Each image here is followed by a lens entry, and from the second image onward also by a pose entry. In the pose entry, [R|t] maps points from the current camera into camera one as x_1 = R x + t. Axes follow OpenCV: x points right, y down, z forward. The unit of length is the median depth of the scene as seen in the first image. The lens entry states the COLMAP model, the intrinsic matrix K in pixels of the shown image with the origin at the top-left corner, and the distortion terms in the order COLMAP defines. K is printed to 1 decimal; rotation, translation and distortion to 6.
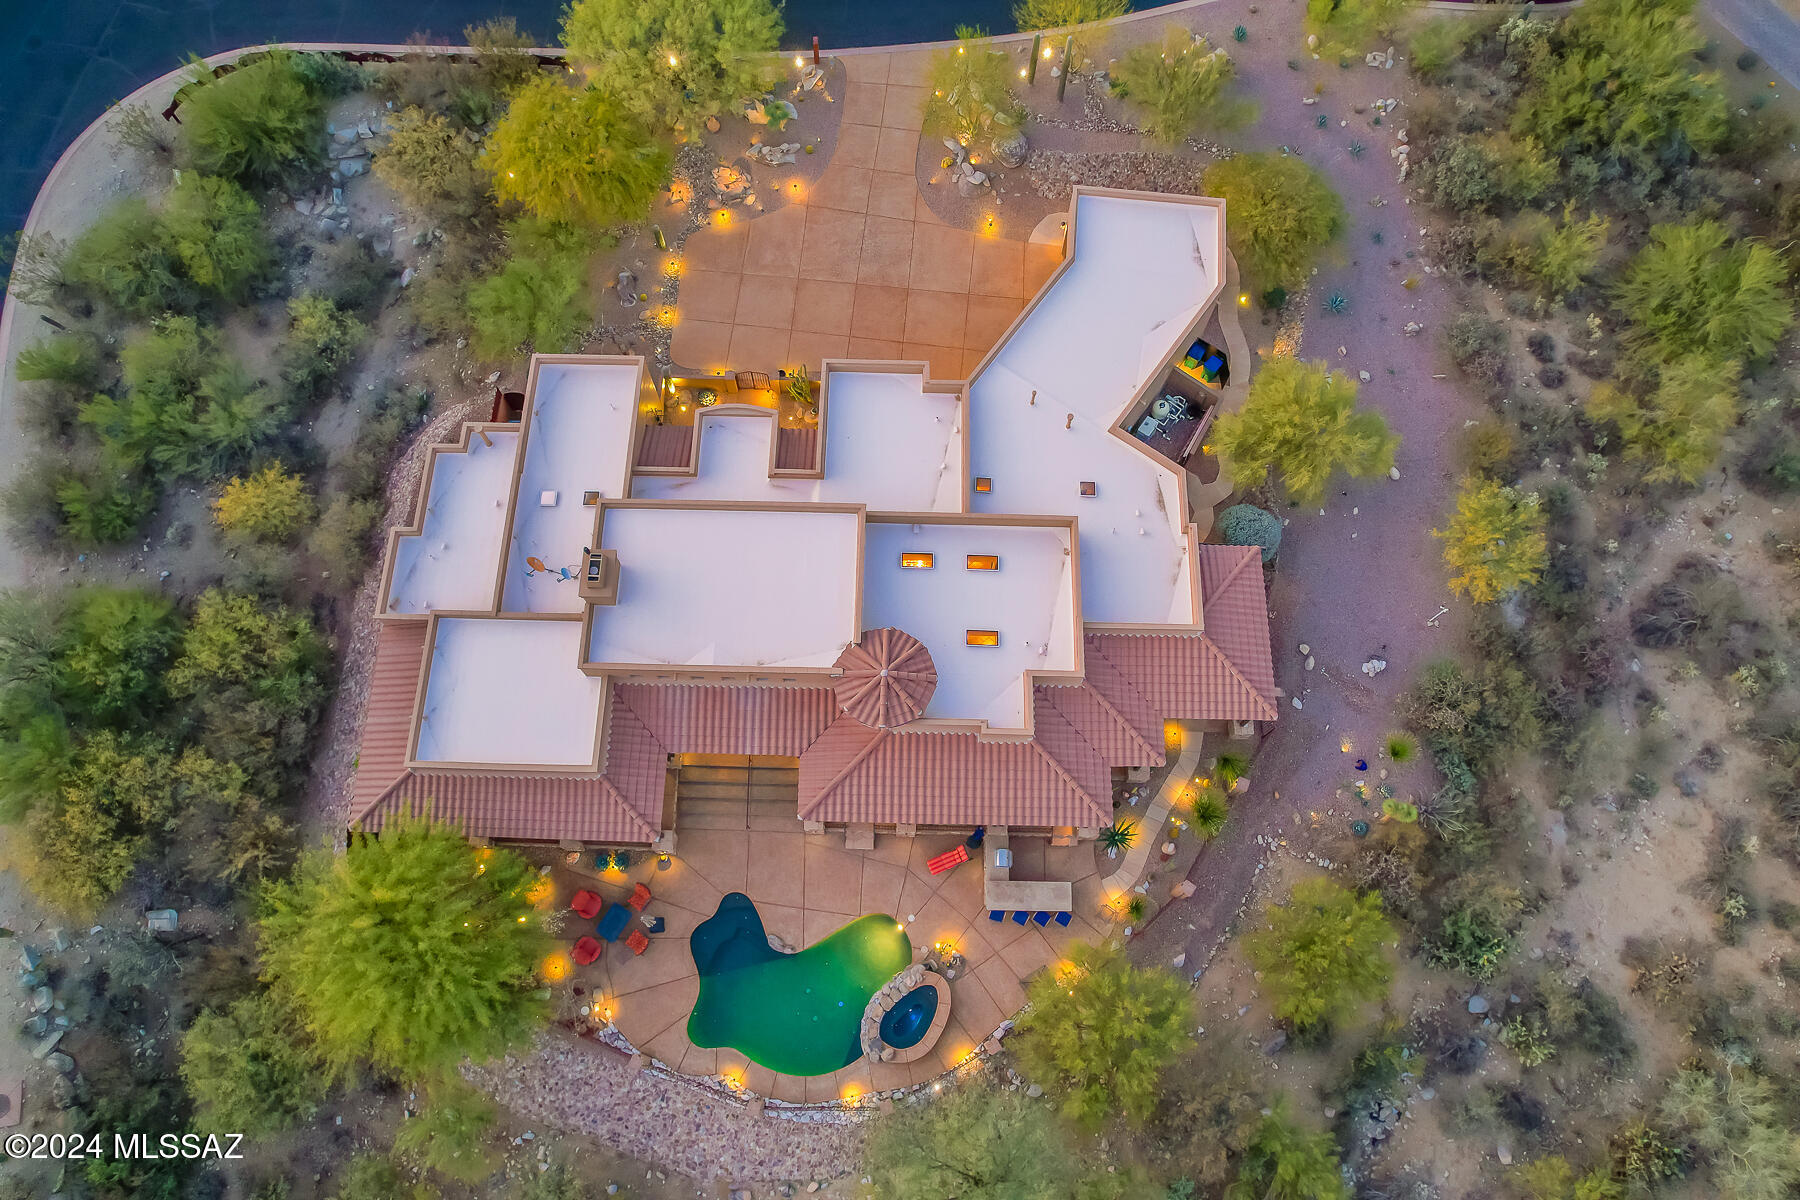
lens RADIAL K [[1123.9, 0, 905.9], [0, 1123.9, 598.1], [0, 0, 1]] dist [-0.034843, 0.028866]
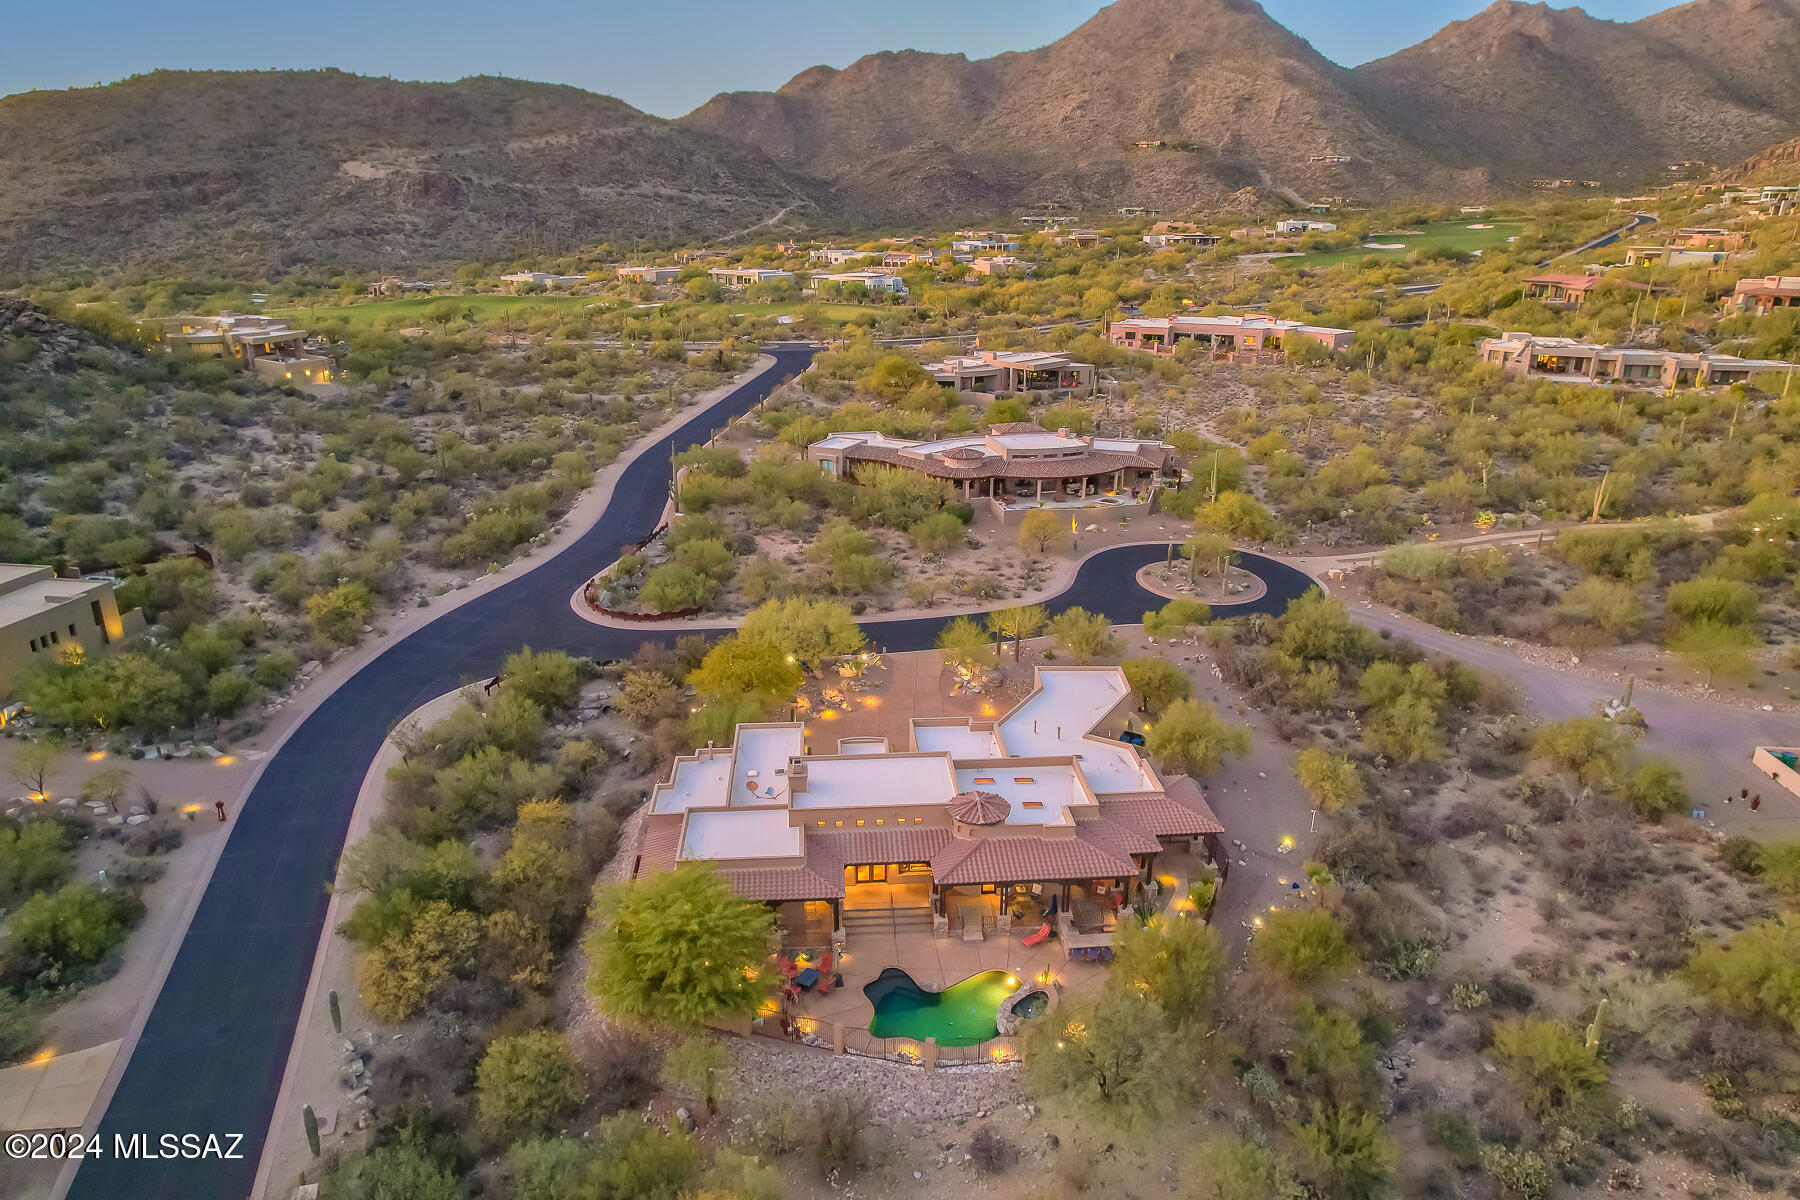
lens RADIAL K [[1123.9, 0, 912.5], [0, 1123.9, 605.1], [0, 0, 1]] dist [-0.034843, 0.028866]
pose [[0.994702, -0.036680, 0.096034, -0.248107], [0.096941, 0.645567, -0.757526, 1.053890], [-0.034210, 0.762822, 0.645703, -0.250428]]
